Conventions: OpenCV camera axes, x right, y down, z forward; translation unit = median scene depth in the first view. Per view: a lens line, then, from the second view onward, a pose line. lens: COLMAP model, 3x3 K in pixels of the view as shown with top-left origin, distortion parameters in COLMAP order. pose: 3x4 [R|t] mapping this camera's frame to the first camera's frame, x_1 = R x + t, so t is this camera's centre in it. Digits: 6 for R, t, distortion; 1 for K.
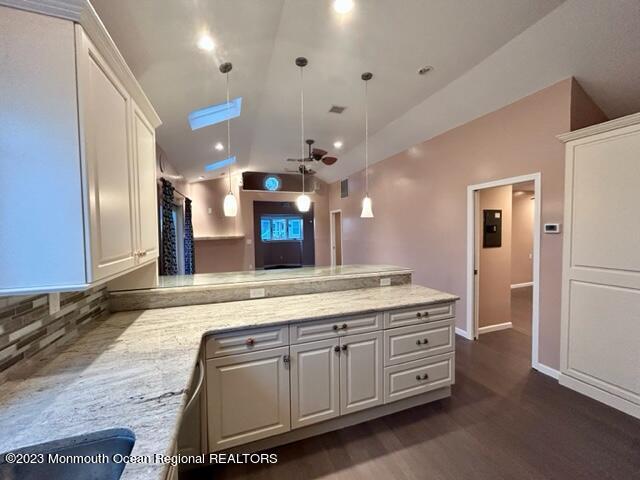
lens RADIAL K [[256.9, 0, 319.1], [0, 256.9, 241.3], [0, 0, 1]] dist [-0.000863, 0.000983]
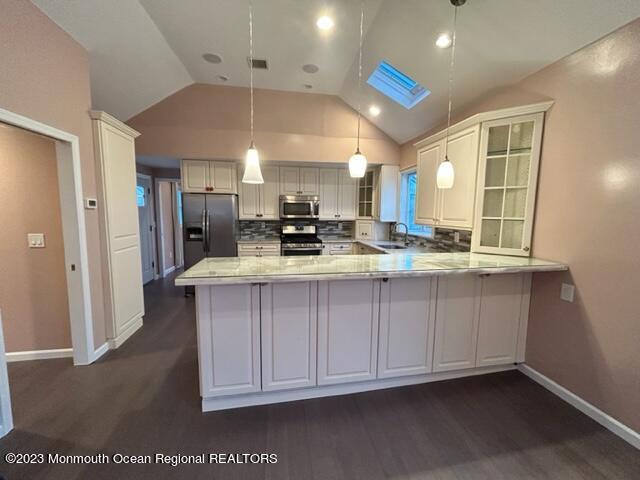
lens RADIAL K [[256.9, 0, 320.6], [0, 256.9, 239.2], [0, 0, 1]] dist [-0.000863, 0.000983]
pose [[-0.985455, -0.019988, 0.168758, -0.097516], [0.005109, 0.989125, 0.146988, -0.063573], [-0.169861, 0.145712, -0.974636, 2.065056]]
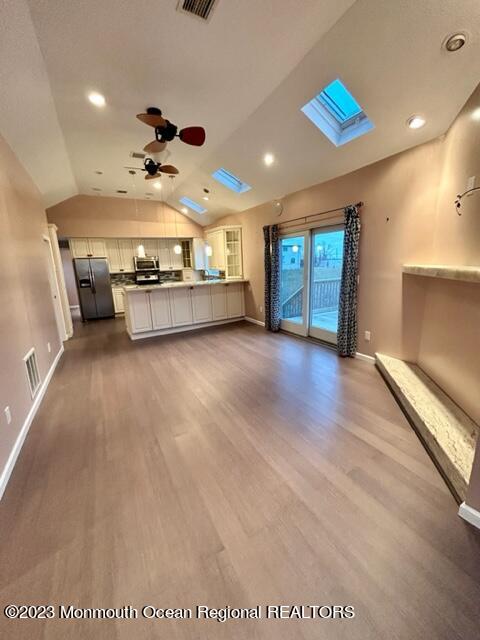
lens RADIAL K [[256.9, 0, 240.2], [0, 256.9, 320.7], [0, 0, 1]] dist [-0.000863, 0.000983]
pose [[-0.985192, 0.079700, -0.151806, -0.229676], [0.037148, 0.963585, 0.264808, -0.150833], [0.167383, 0.255247, -0.952277, 3.800281]]
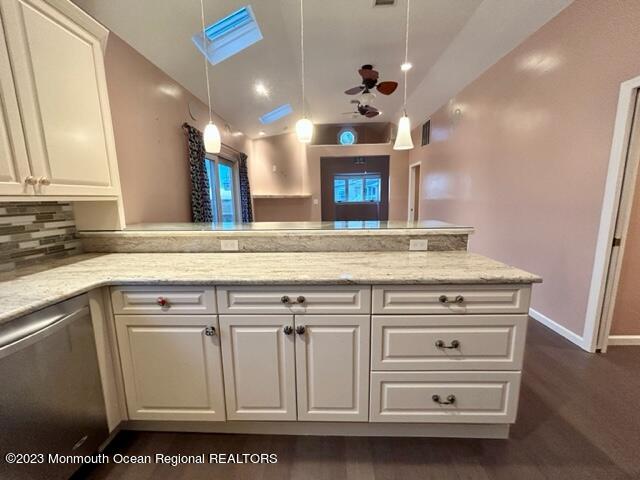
lens RADIAL K [[256.9, 0, 319.4], [0, 256.9, 239.8], [0, 0, 1]] dist [-0.000863, 0.000983]
pose [[0.930880, 0.056877, -0.360871, 0.310418], [-0.012378, 0.992150, 0.124442, 0.081139], [0.365116, -0.111374, 0.924276, 0.358965]]
